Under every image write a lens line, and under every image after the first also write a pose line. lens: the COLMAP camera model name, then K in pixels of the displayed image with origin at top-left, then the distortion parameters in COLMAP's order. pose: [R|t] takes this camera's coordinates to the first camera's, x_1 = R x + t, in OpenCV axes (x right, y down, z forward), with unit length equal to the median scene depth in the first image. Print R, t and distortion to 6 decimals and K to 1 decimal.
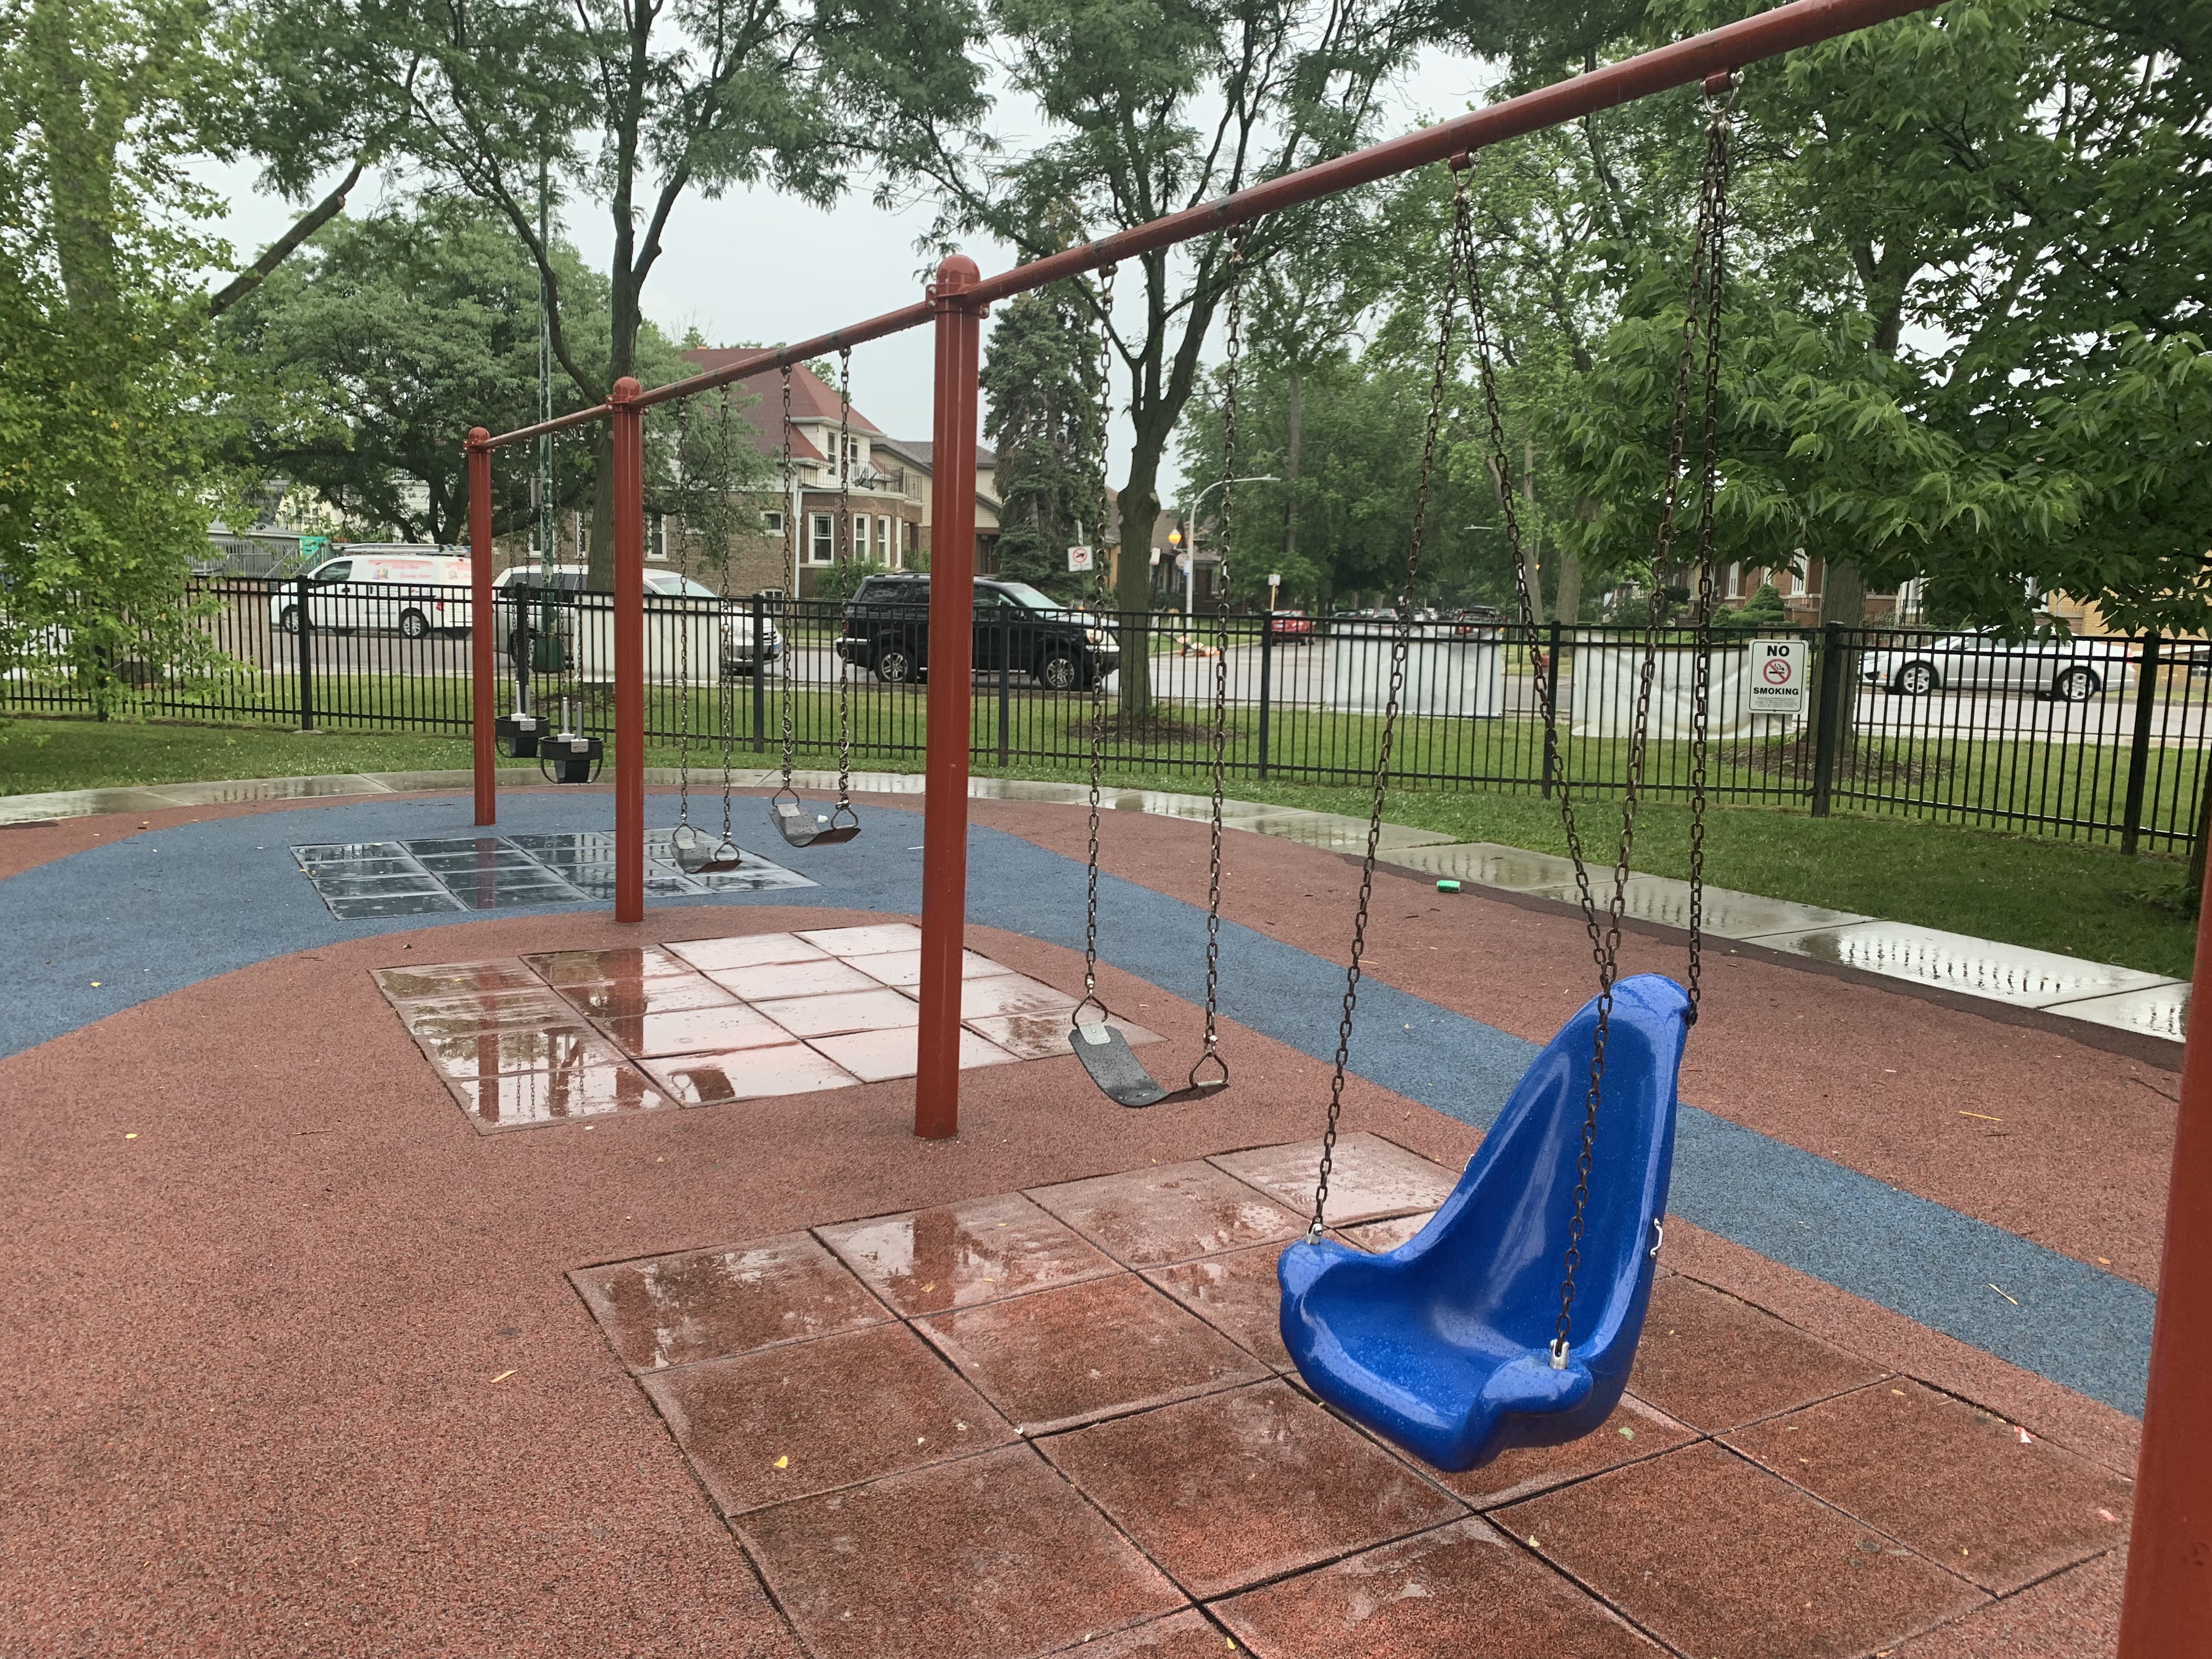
lens RADIAL K [[1686.8, 0, 1098.2], [0, 1686.8, 823.0], [0, 0, 1]] dist [0.024327, -0.021848]
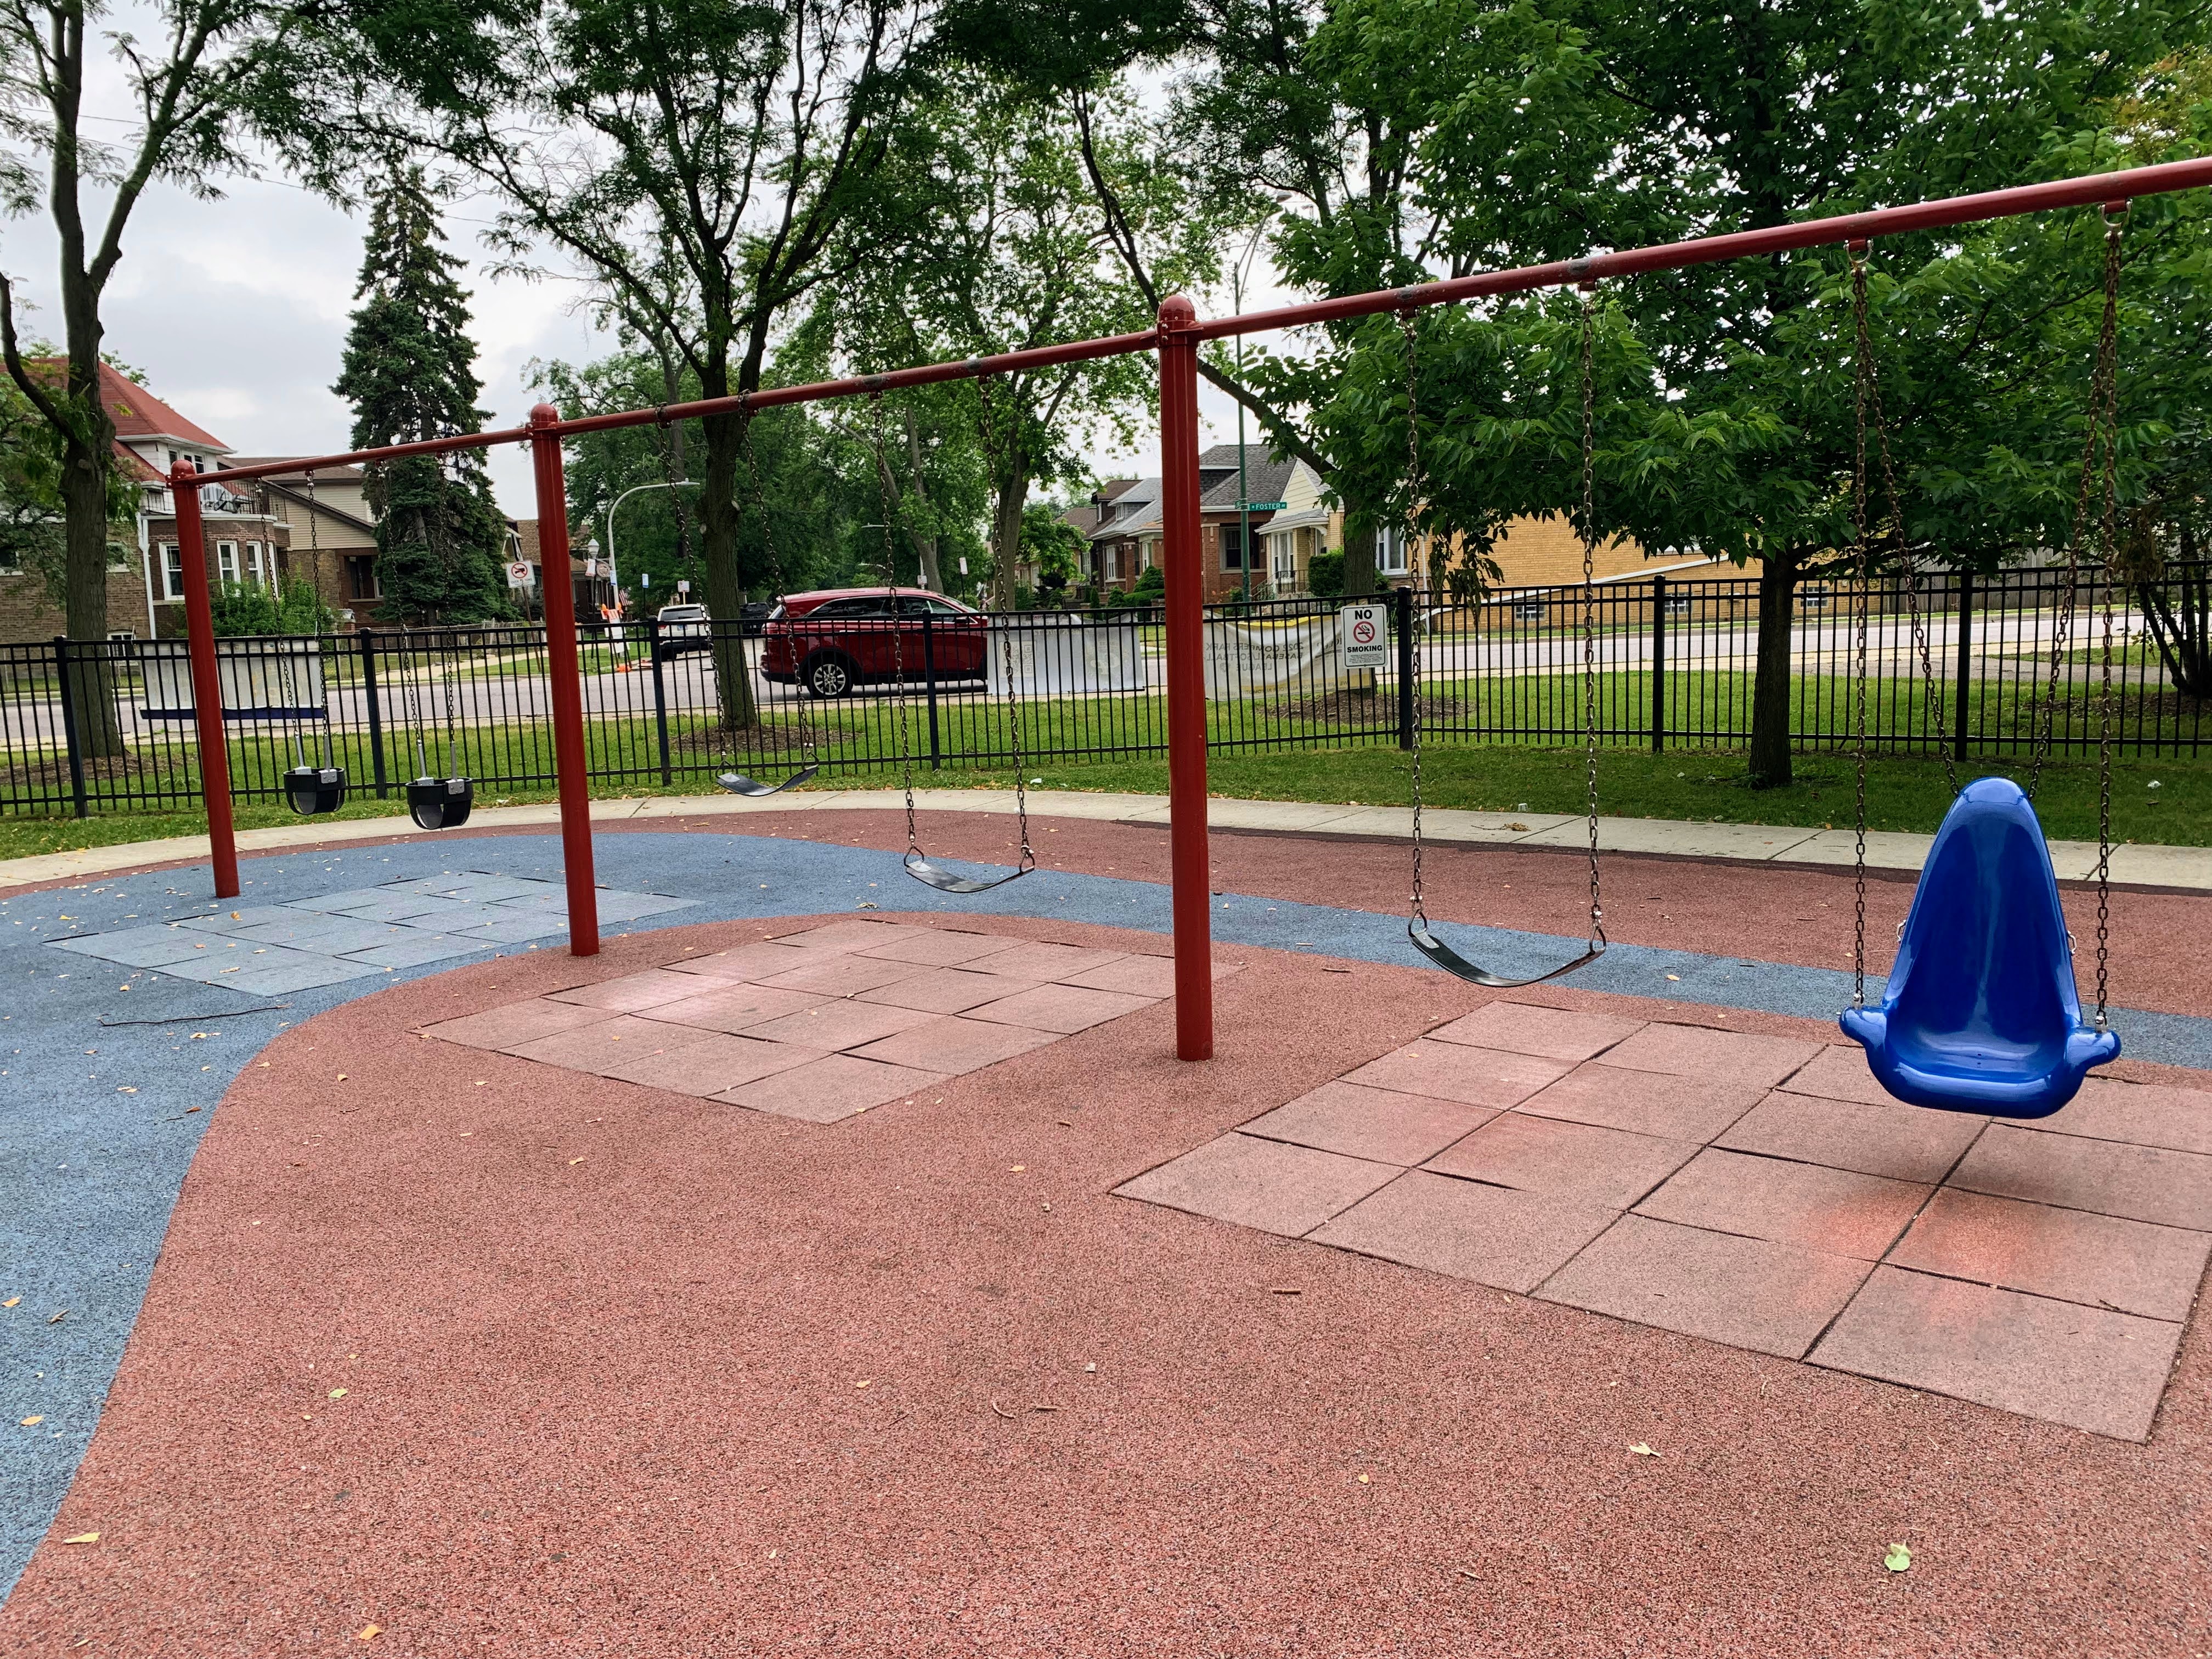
lens RADIAL K [[1671.1, 0, 1108.6], [0, 1671.1, 886.2], [0, 0, 1]] dist [0.005754, 0.004062]
pose [[0.922575, -0.128065, 0.363944, -0.110207], [0.113698, 0.991658, 0.060728, -0.002499], [-0.368685, -0.014646, 0.929439, -0.011760]]
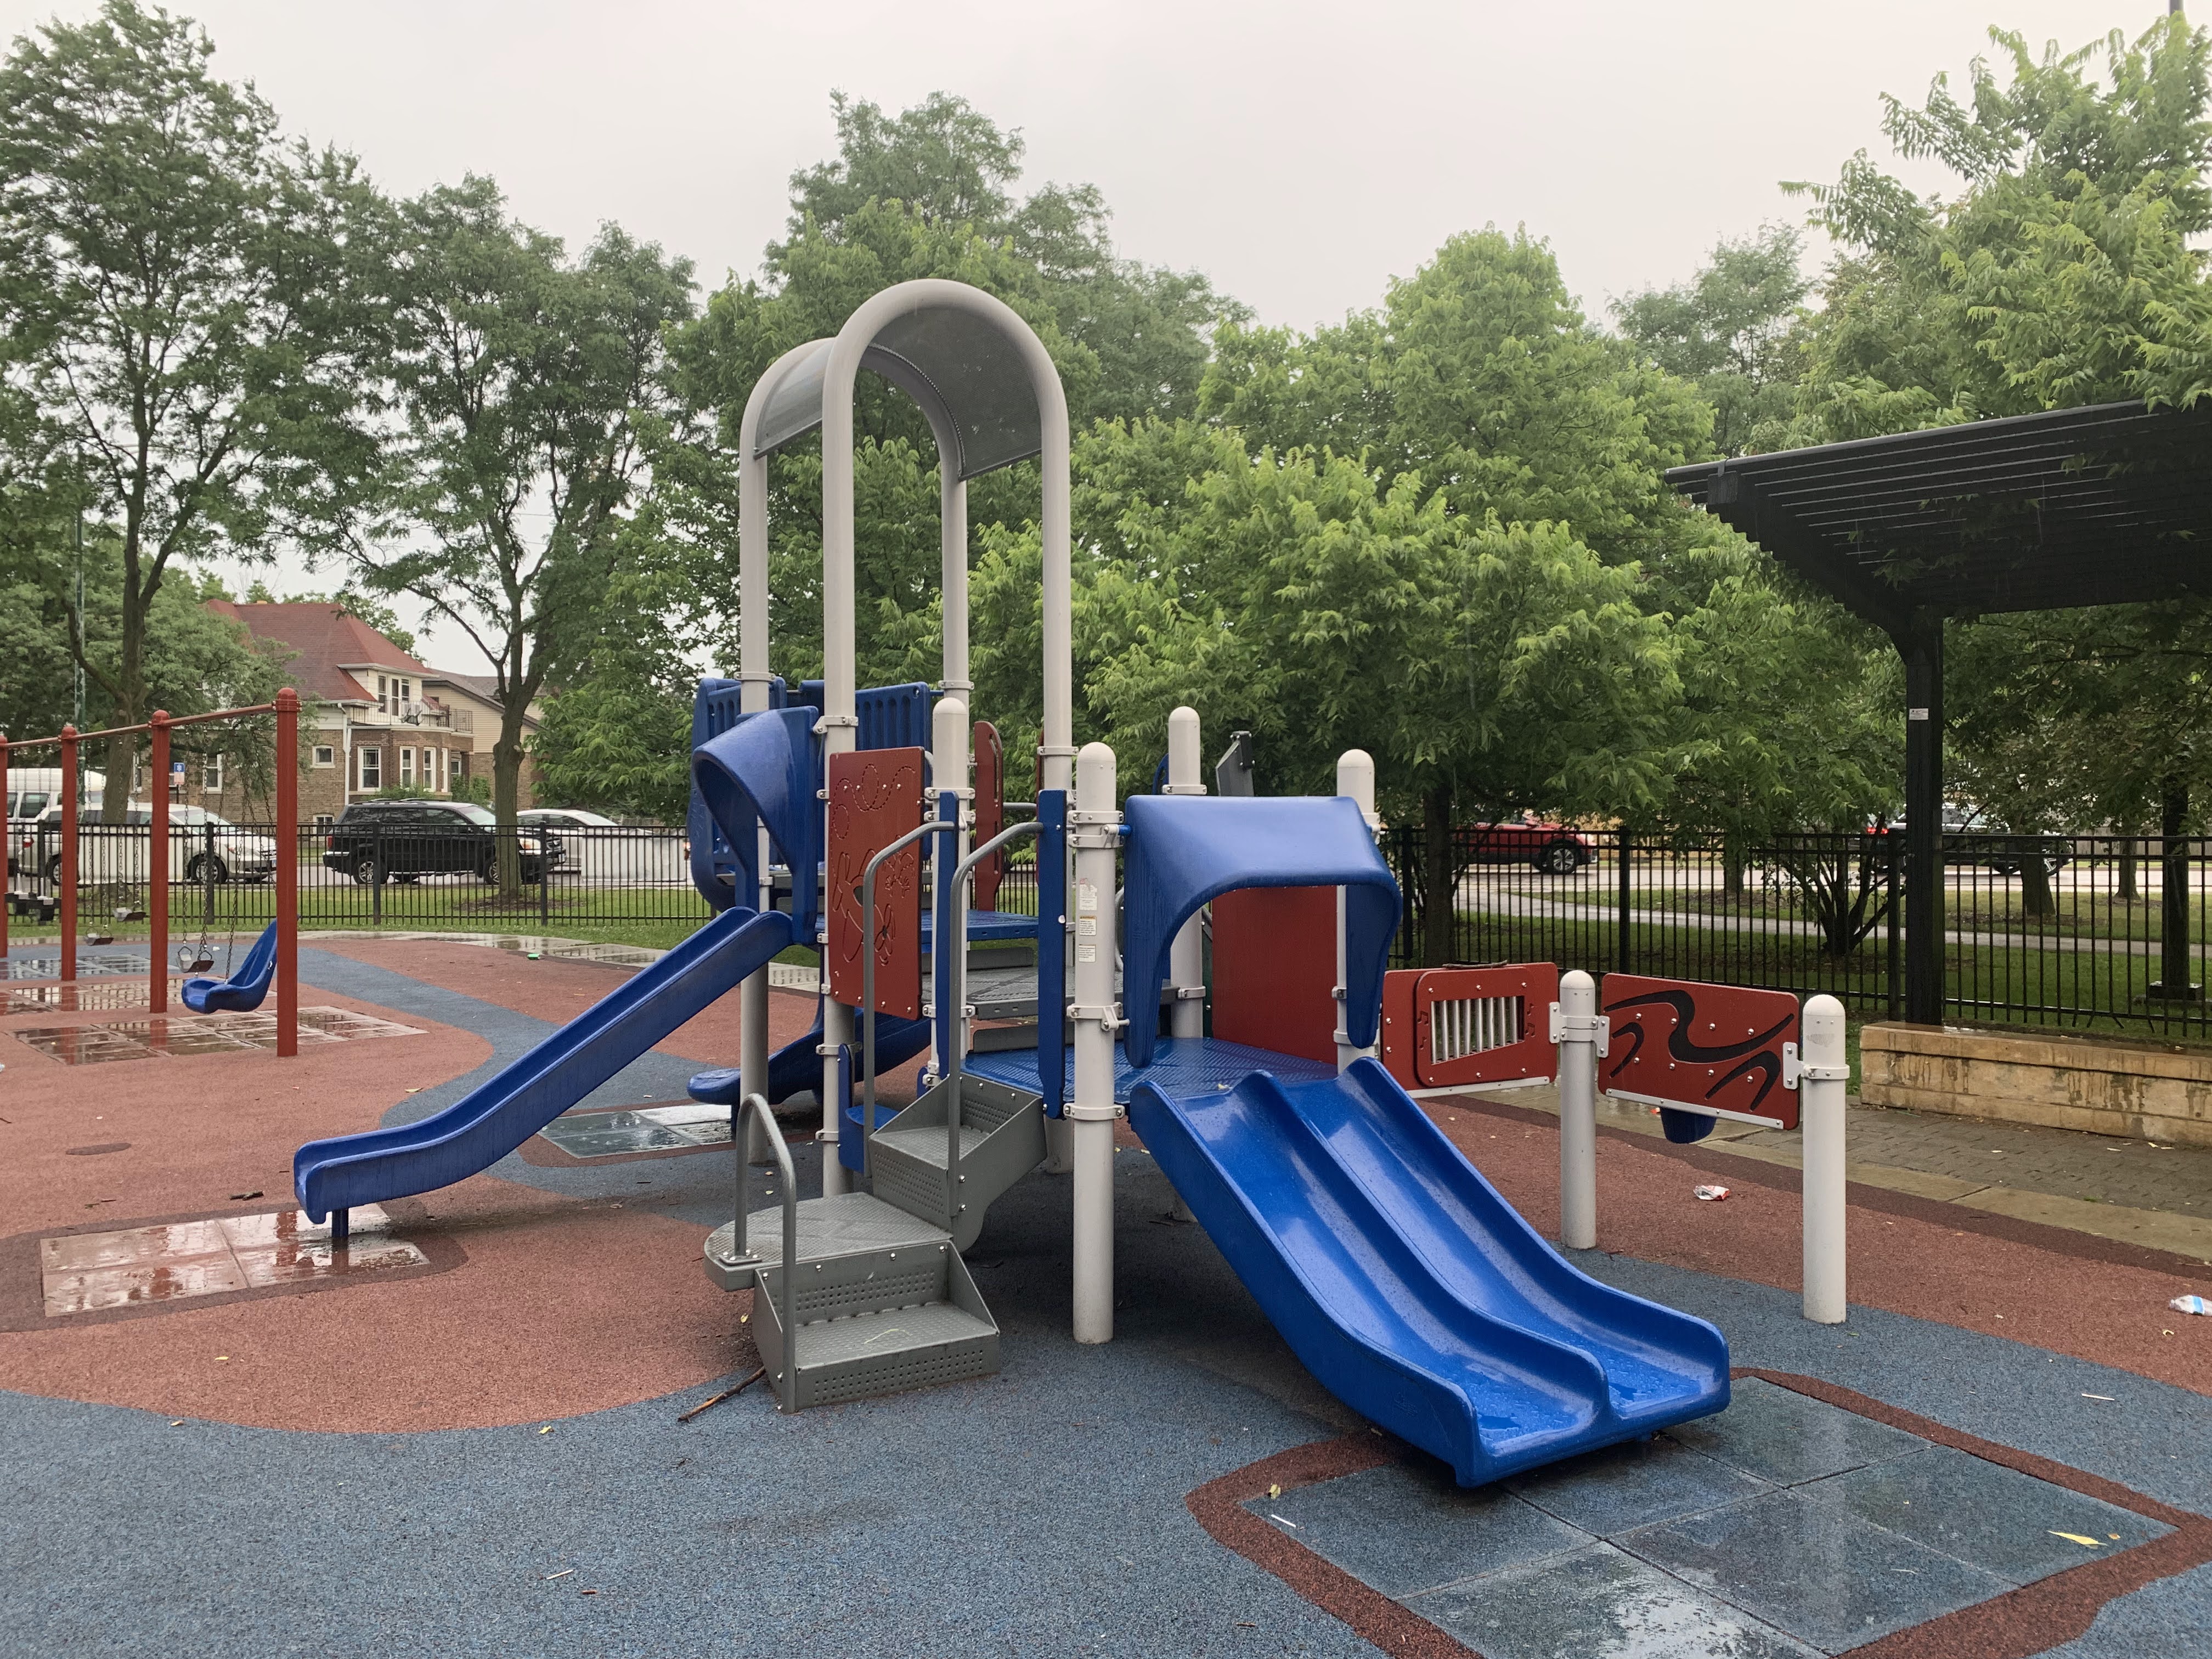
lens RADIAL K [[1669.0, 0, 1115.7], [0, 1669.0, 808.5], [0, 0, 1]] dist [0.010927, 0.006853]
pose [[0.975419, -0.031434, 0.218103, 0.161355], [0.059305, 0.990702, -0.122446, 0.052384], [-0.212226, 0.132370, 0.968214, -0.393699]]
